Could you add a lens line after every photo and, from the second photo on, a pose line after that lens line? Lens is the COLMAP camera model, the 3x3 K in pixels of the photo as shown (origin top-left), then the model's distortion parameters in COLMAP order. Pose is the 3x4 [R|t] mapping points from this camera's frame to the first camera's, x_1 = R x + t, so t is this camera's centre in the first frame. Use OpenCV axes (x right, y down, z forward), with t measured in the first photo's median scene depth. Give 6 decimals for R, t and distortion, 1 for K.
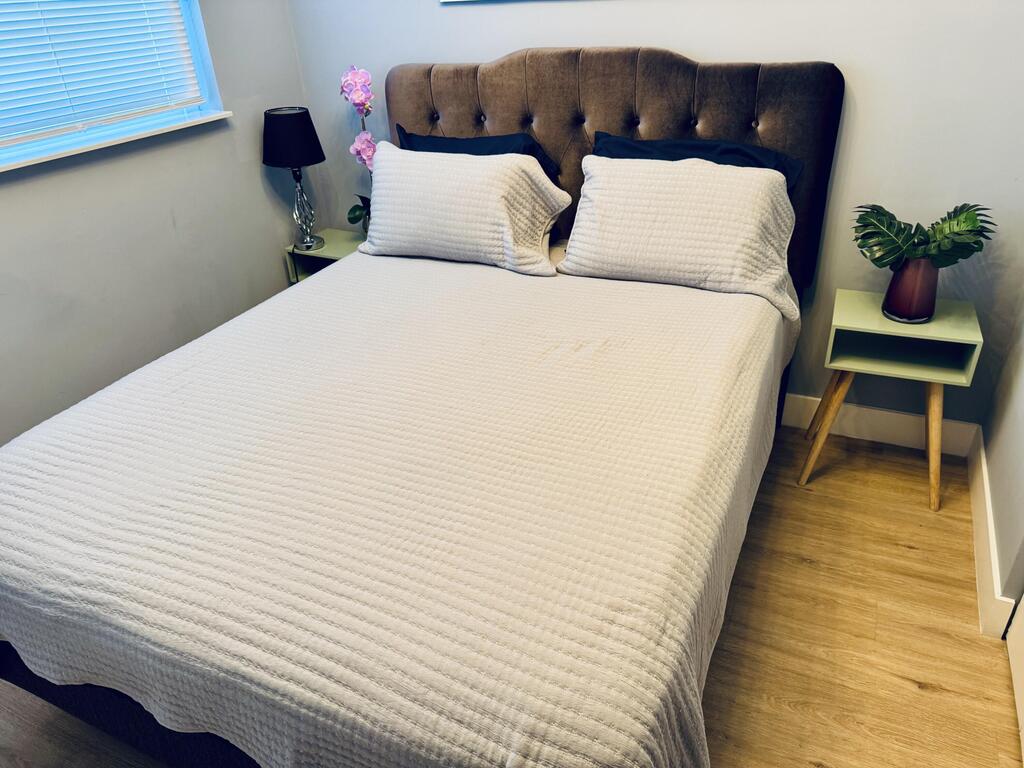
lens RADIAL K [[719.5, 0, 500.9], [0, 719.5, 384.3], [0, 0, 1]] dist [0.074092, -0.110980]
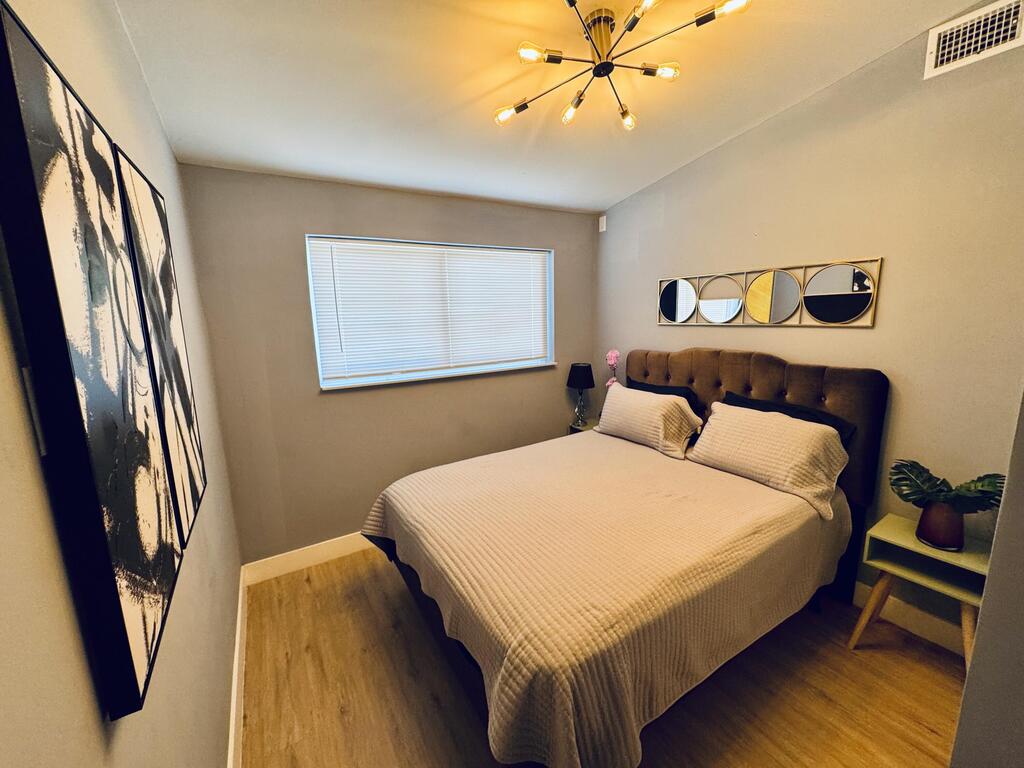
lens RADIAL K [[409.3, 0, 512.8], [0, 409.3, 382.2], [0, 0, 1]] dist [-0.002098, 0.000338]
pose [[0.836501, 0.120570, -0.534536, 0.257738], [-0.281360, 0.931588, -0.230174, 0.027551], [0.470215, 0.342938, 0.813198, -0.126116]]
